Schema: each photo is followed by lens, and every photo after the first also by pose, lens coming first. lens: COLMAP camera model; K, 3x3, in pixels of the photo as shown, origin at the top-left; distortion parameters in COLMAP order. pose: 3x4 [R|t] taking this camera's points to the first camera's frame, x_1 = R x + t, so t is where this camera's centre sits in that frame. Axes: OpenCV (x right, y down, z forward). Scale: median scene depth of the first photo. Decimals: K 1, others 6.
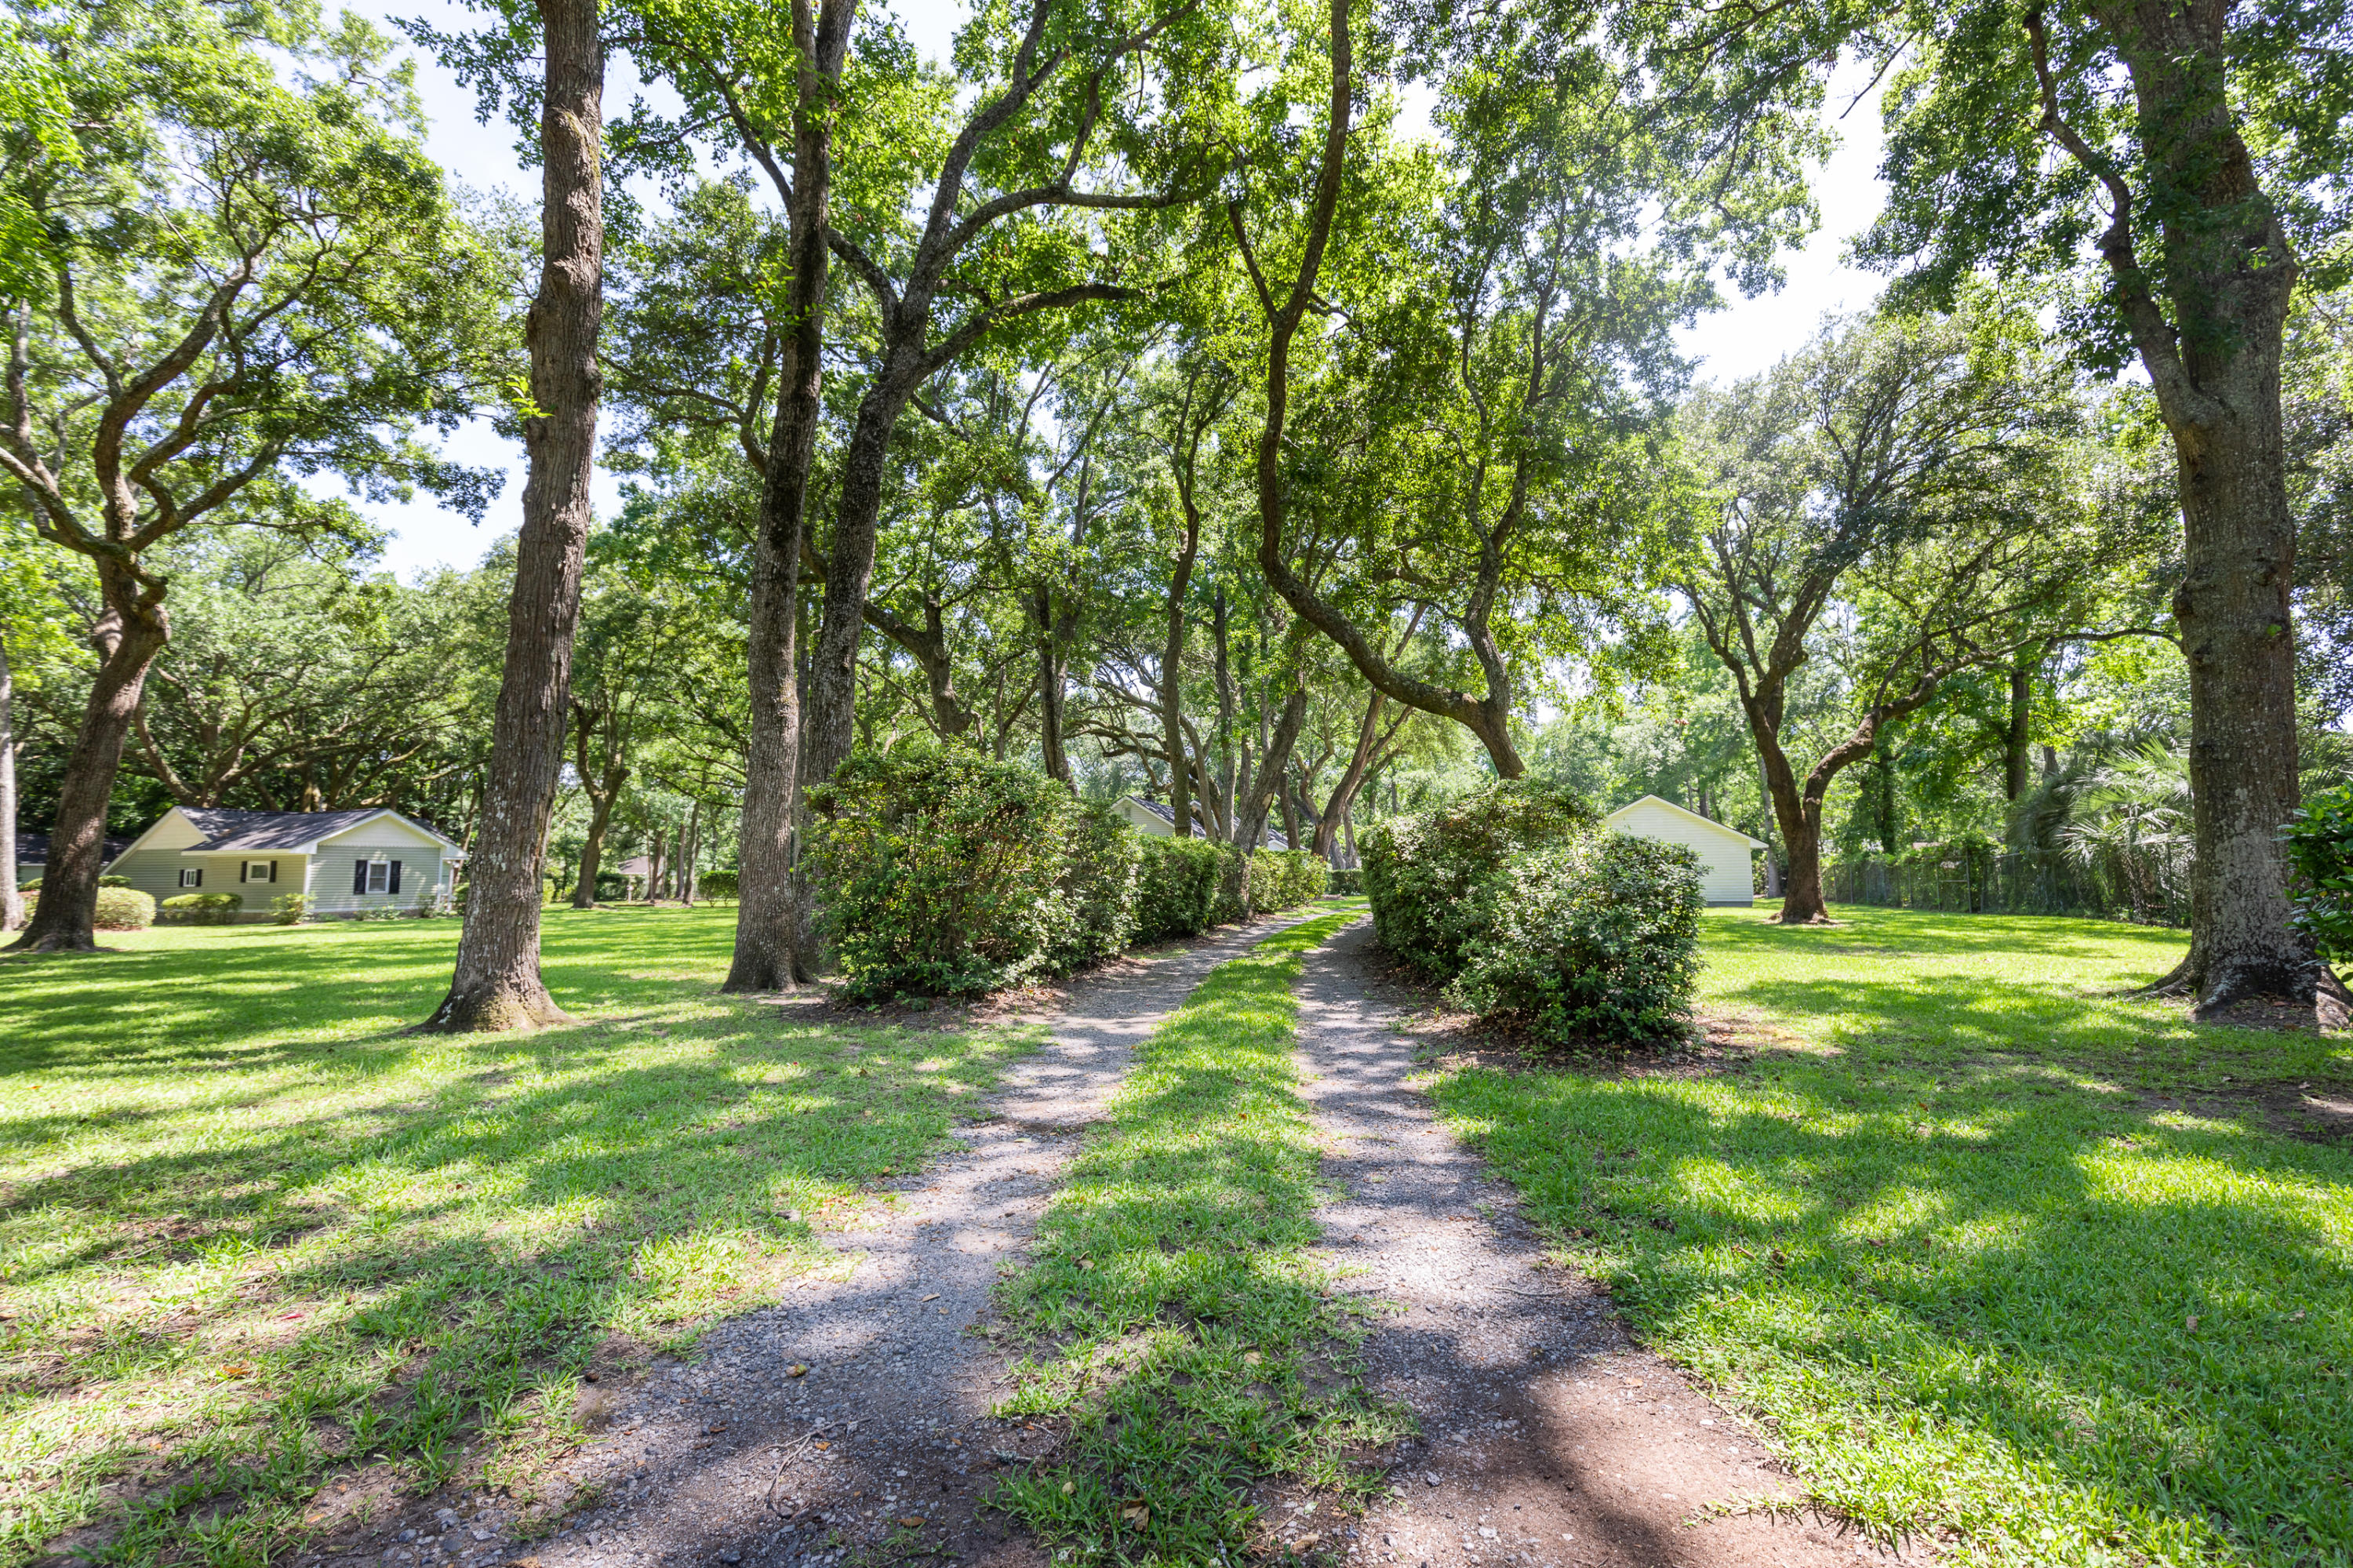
lens RADIAL K [[1019.8, 0, 1175.6], [0, 1019.8, 799.9], [0, 0, 1]] dist [0.001029, 0.000525]
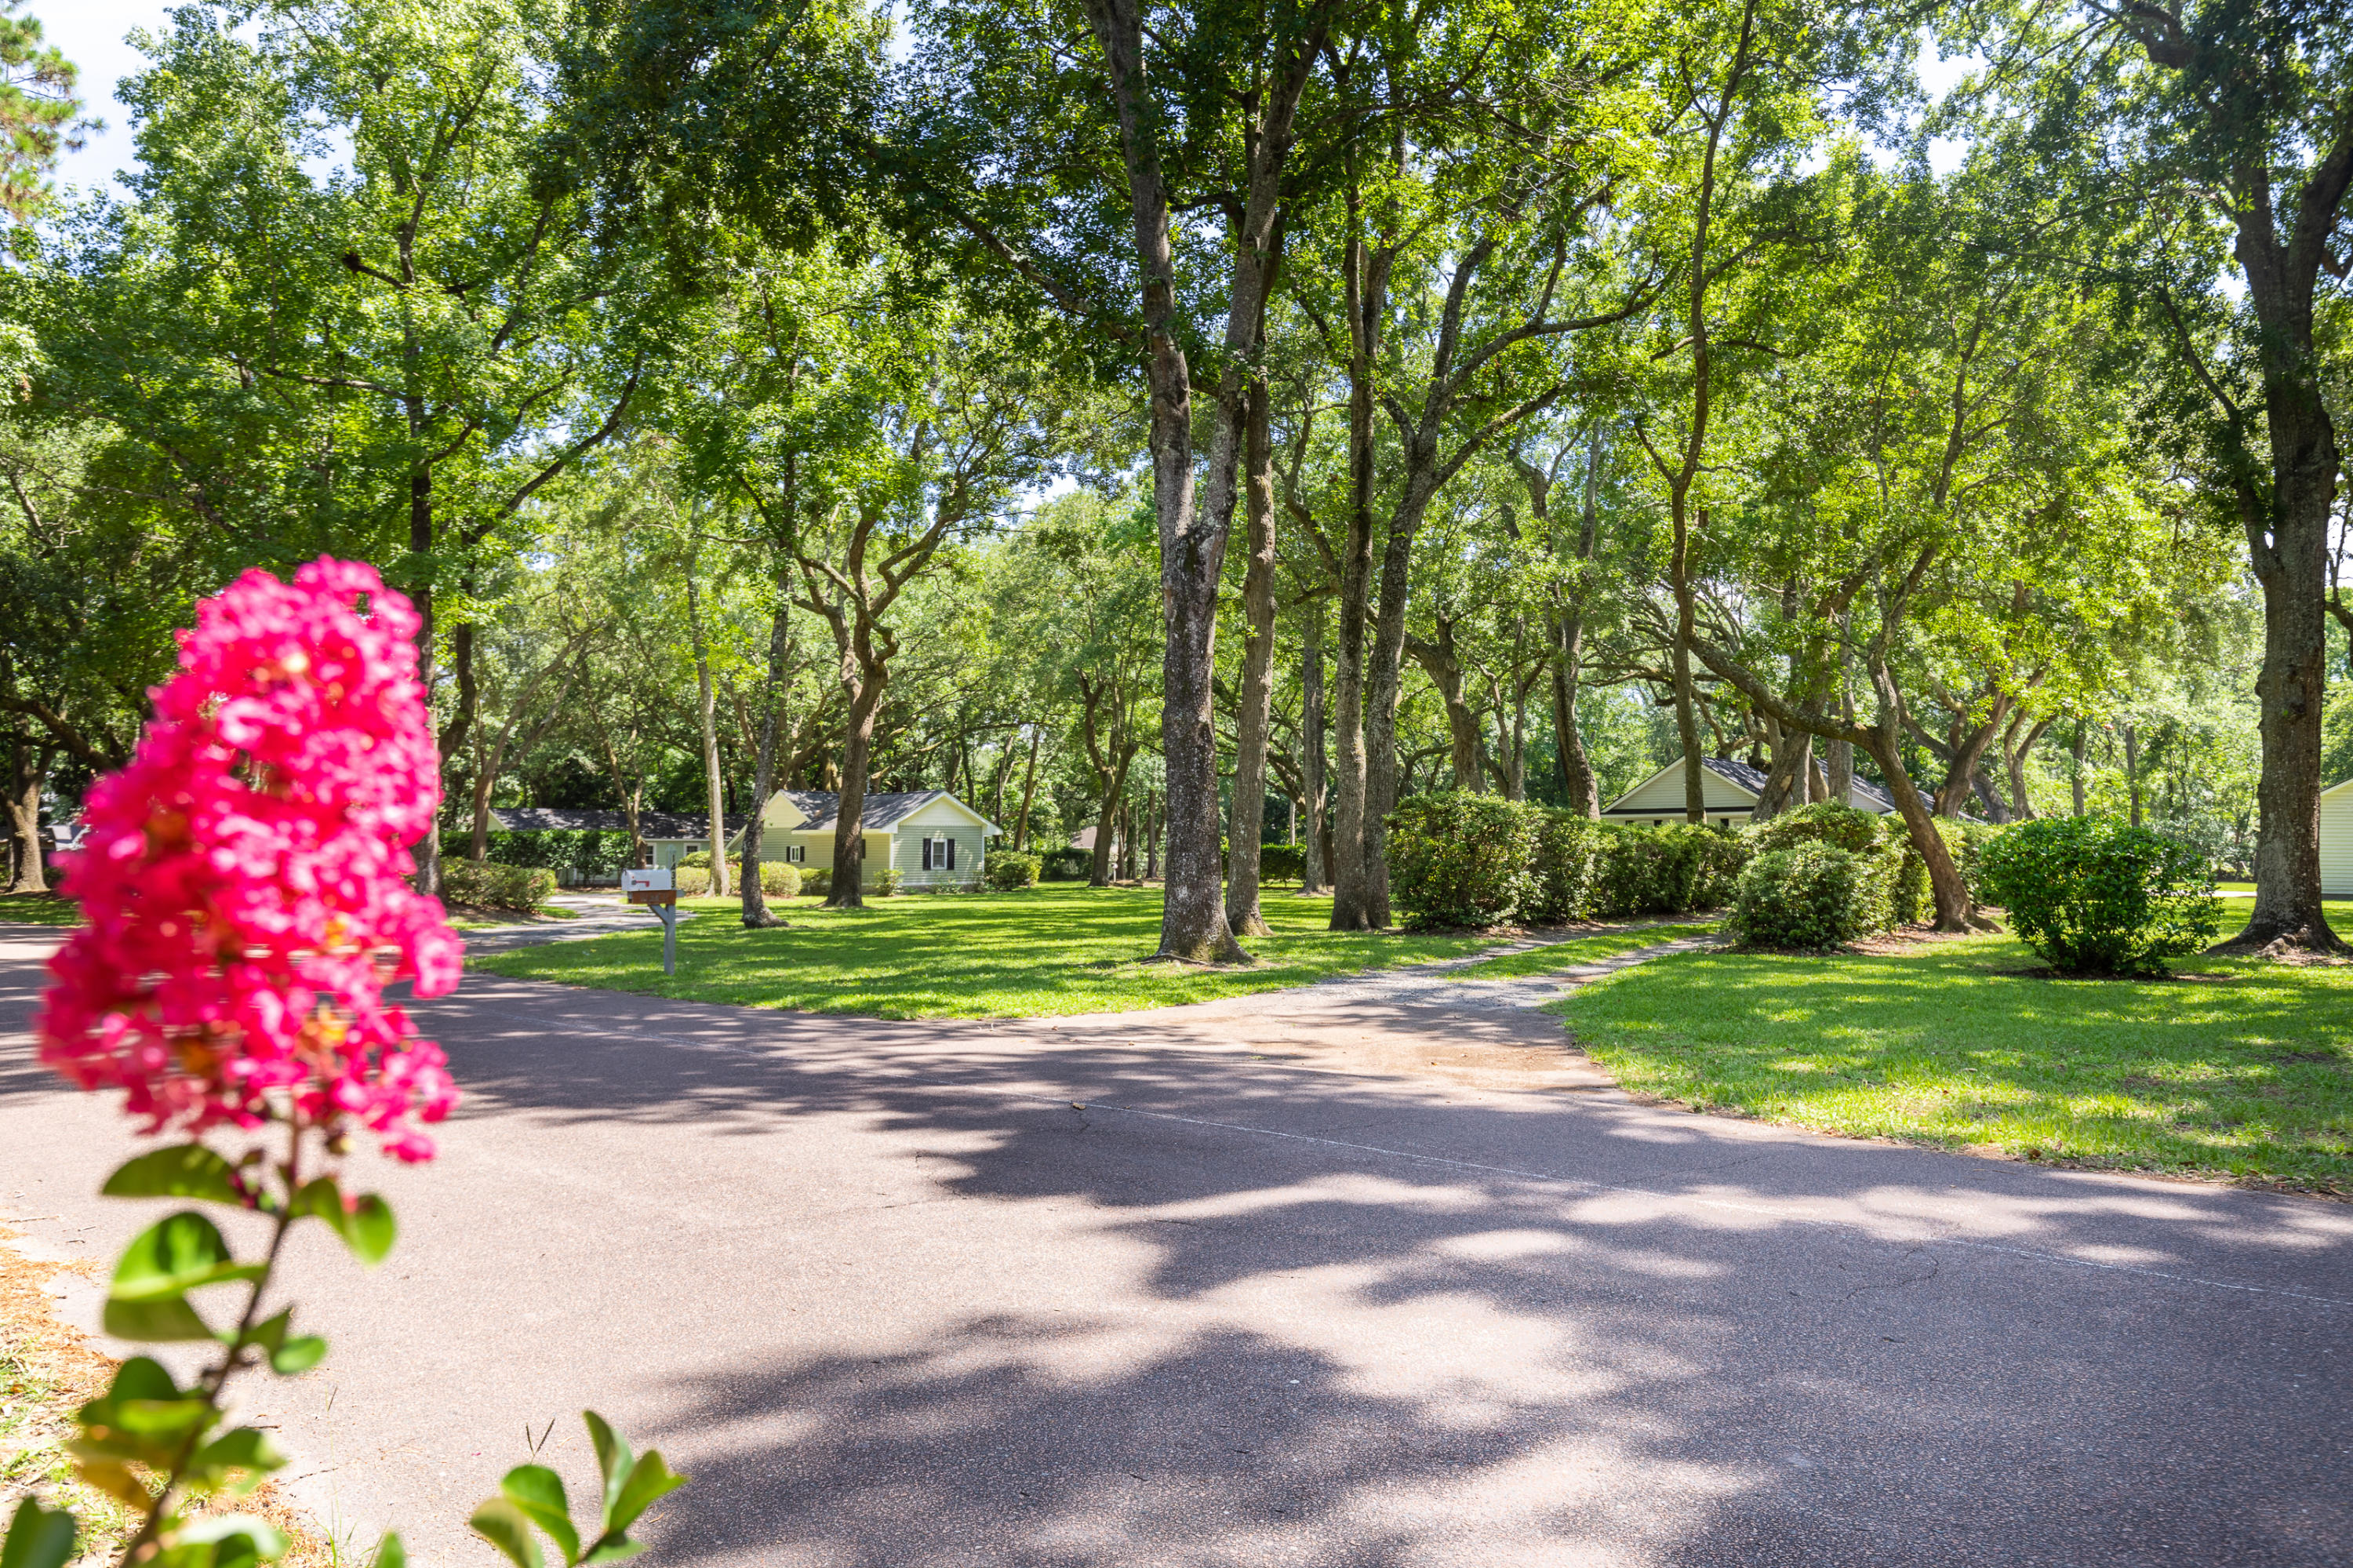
lens RADIAL K [[1630.8, 0, 1176.5], [0, 1630.8, 784.0], [0, 0, 1]] dist [0.000877, 0.000320]
pose [[0.923600, -0.011118, -0.383197, 0.115730], [0.024330, 0.999264, 0.029648, -0.045280], [0.382586, -0.036706, 0.923191, -0.512141]]
